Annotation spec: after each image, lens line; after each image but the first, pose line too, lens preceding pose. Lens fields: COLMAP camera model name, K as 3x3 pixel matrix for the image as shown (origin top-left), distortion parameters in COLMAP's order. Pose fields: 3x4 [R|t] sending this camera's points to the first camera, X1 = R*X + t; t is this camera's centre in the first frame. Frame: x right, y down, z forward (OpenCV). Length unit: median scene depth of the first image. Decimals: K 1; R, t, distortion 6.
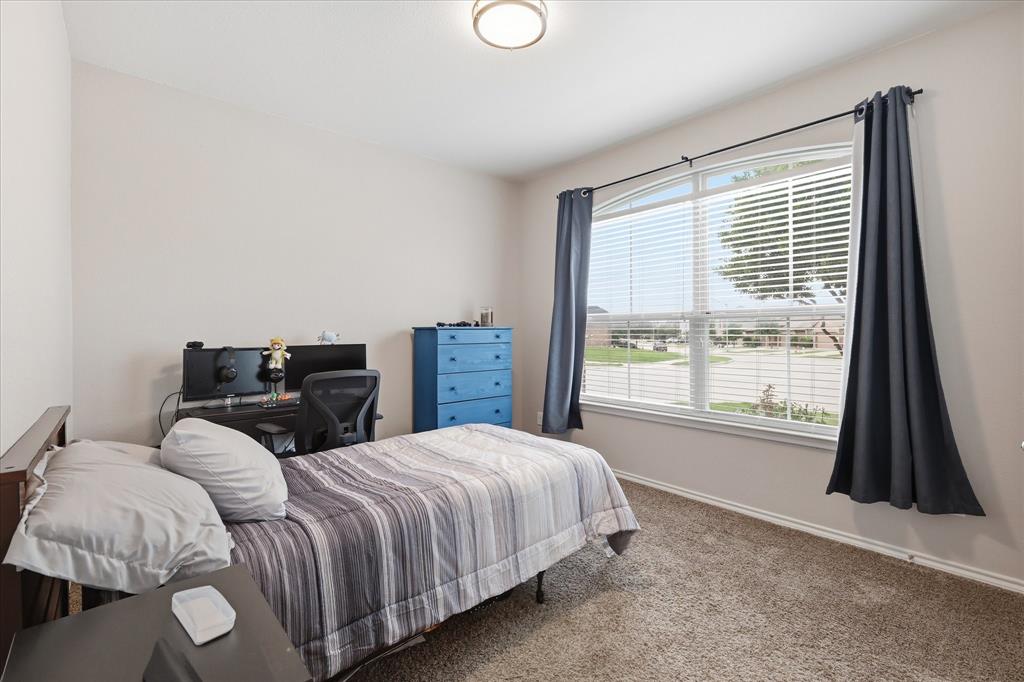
lens RADIAL K [[456.2, 0, 511.7], [0, 456.2, 338.0], [0, 0, 1]] dist [0.004225, 0.000934]
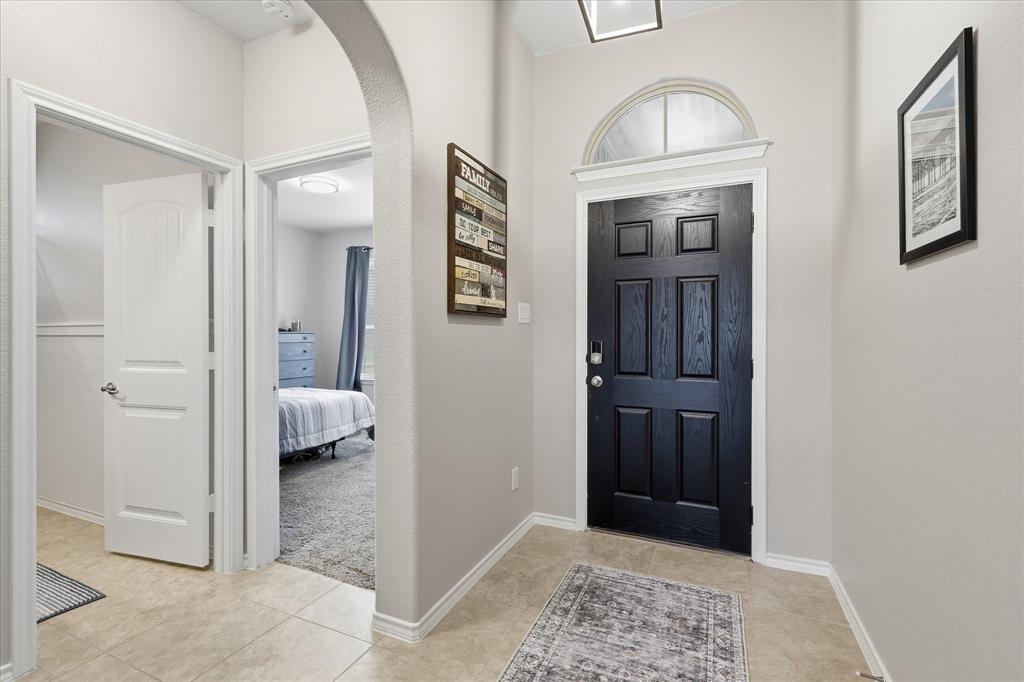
lens RADIAL K [[456.2, 0, 512.4], [0, 456.2, 338.6], [0, 0, 1]] dist [0.004225, 0.000934]
pose [[0.907767, 0.004544, 0.419449, -0.077936], [-0.001297, 0.999967, -0.008025, 0.018277], [-0.419472, 0.006741, 0.907743, -1.301004]]
